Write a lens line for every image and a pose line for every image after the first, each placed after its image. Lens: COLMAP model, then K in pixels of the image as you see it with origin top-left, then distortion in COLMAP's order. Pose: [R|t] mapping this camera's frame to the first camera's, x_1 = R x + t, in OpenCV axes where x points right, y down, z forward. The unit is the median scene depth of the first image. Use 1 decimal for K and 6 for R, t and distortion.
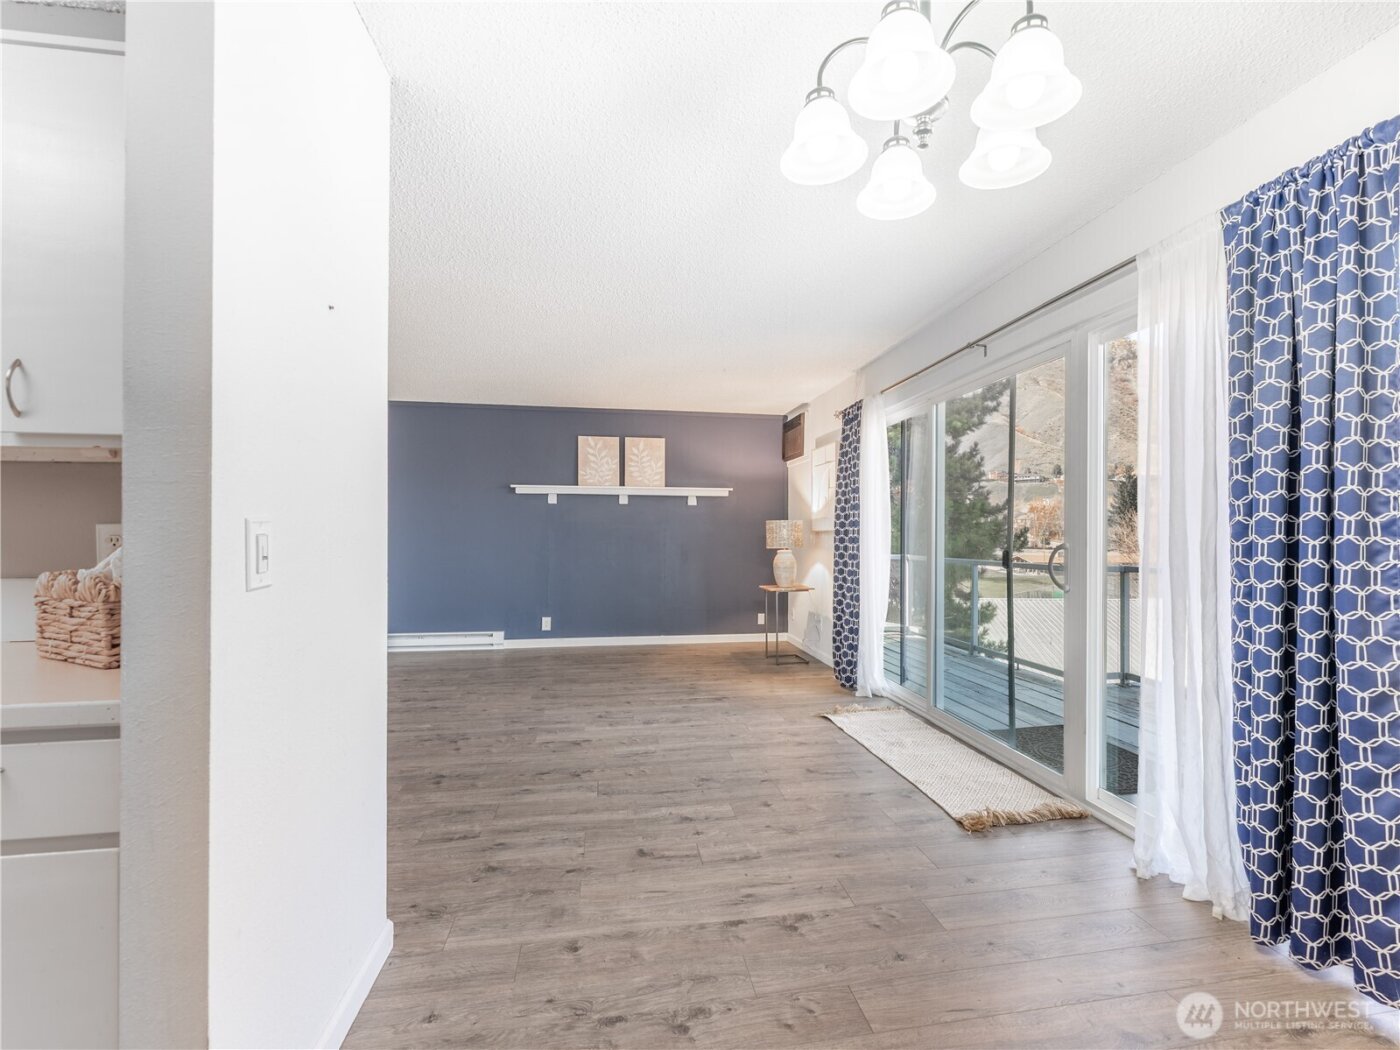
lens RADIAL K [[626.6, 0, 718.5], [0, 626.6, 517.5], [0, 0, 1]] dist [-0.000116, -0.000694]
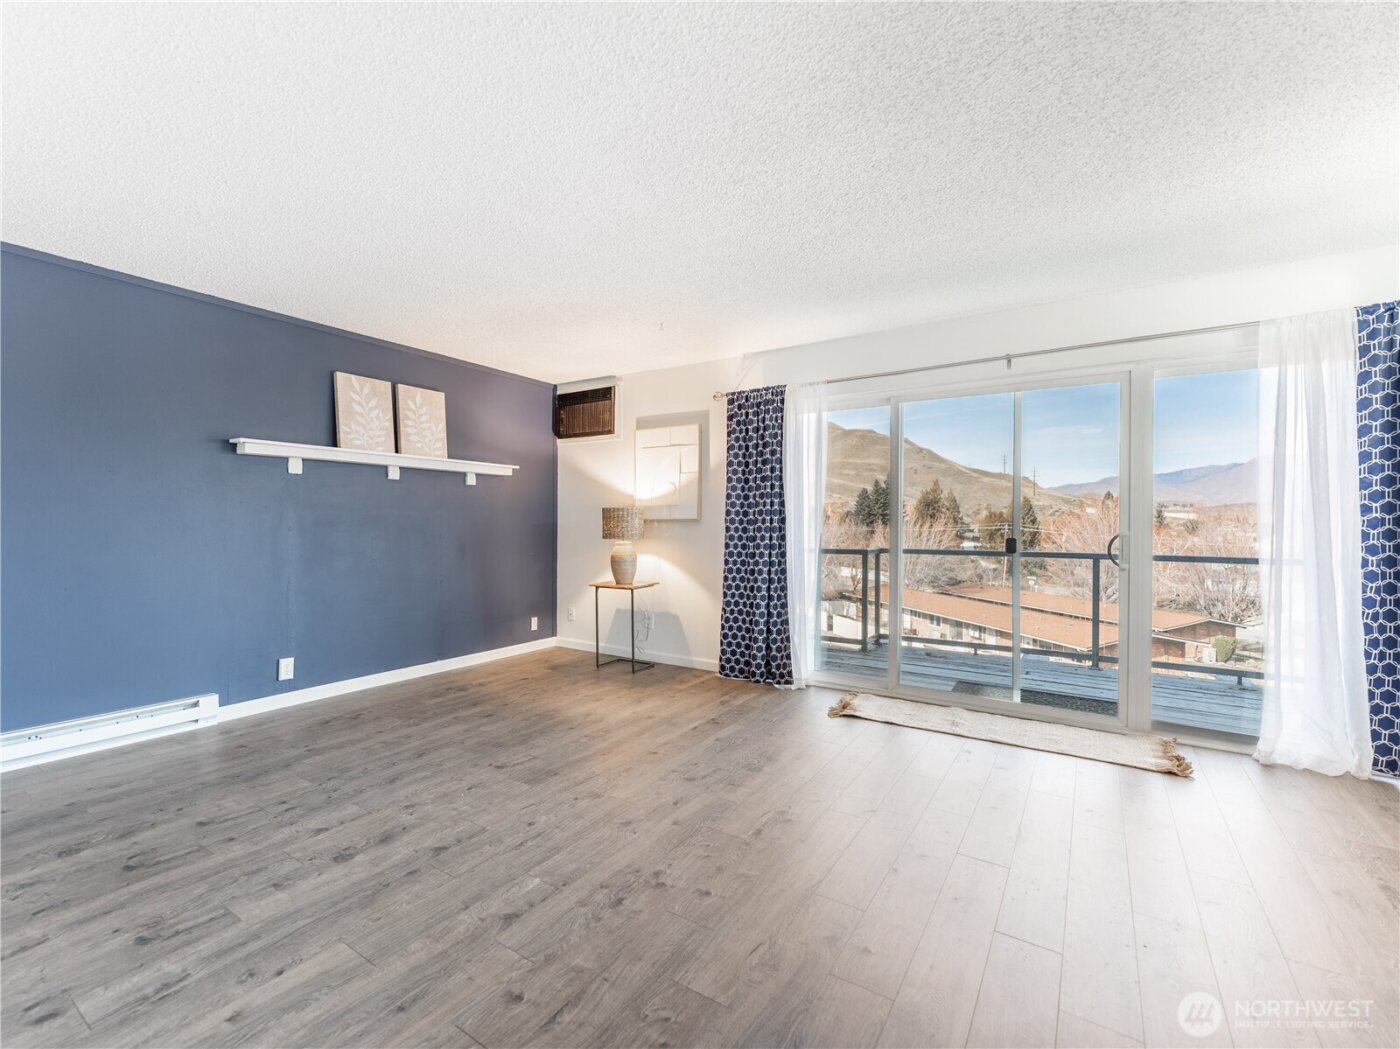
lens RADIAL K [[635.1, 0, 611.6], [0, 635.1, 509.4], [0, 0, 1]] dist [0.001415, -0.001242]
pose [[0.741232, 0.013226, 0.671118, -0.453249], [-0.019183, 0.999815, 0.001484, 0.006109], [-0.670974, -0.013974, 0.741349, 0.320704]]
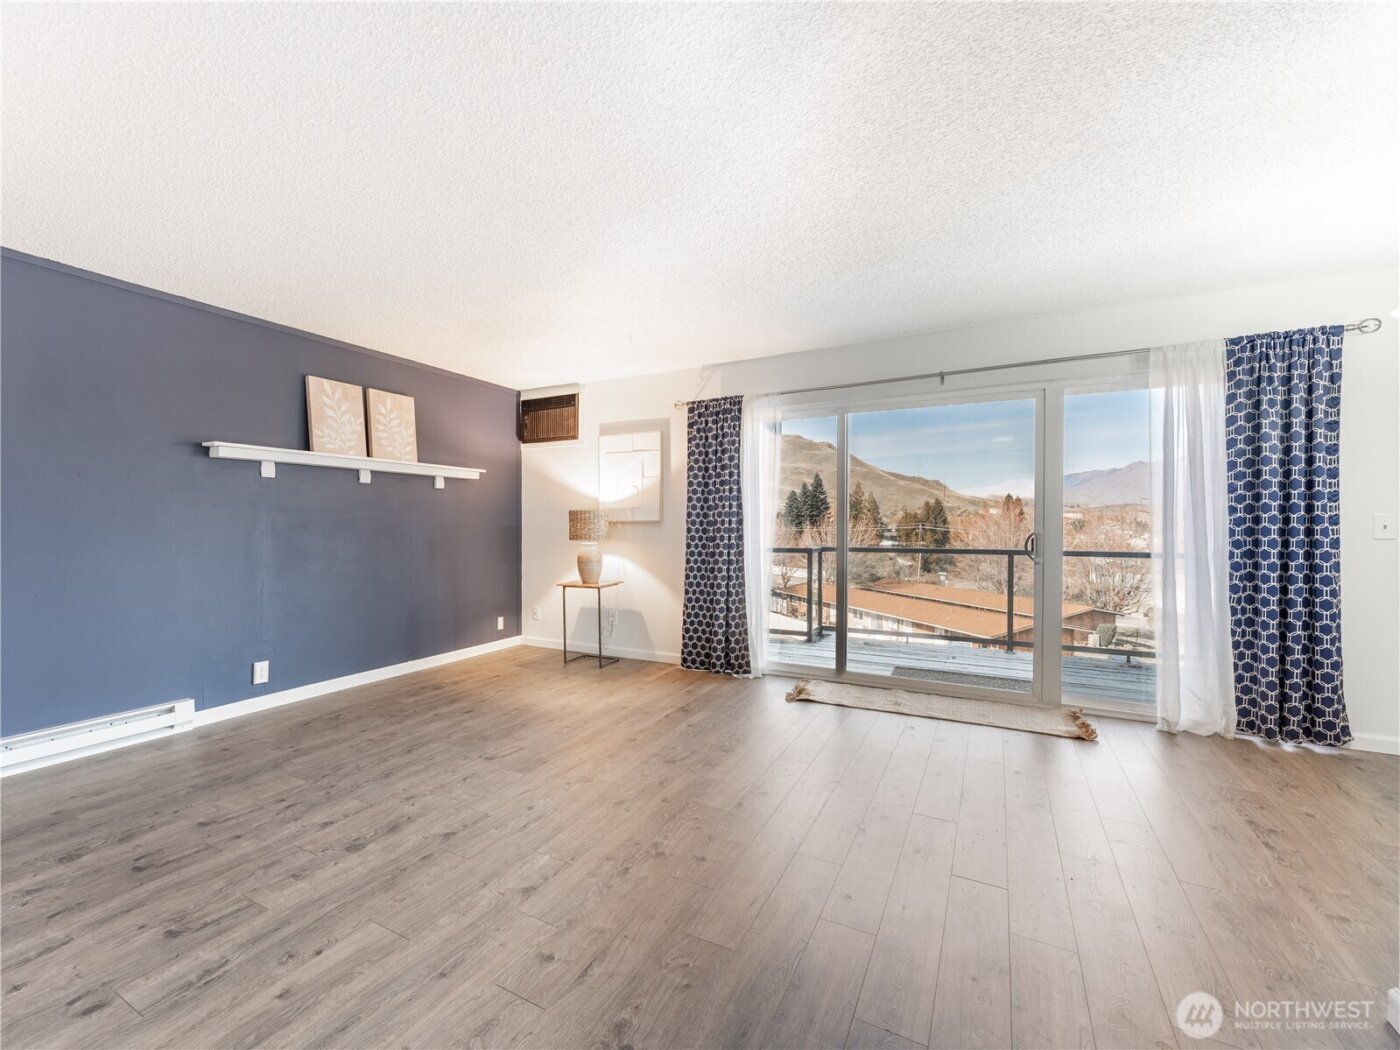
lens RADIAL K [[635.1, 0, 599.2], [0, 635.1, 515.6], [0, 0, 1]] dist [0.001415, -0.001242]
pose [[0.669875, 0.006112, 0.742449, -0.507014], [-0.016259, 0.999847, 0.006438, 0.006347], [-0.742296, -0.016384, 0.669872, 0.332774]]
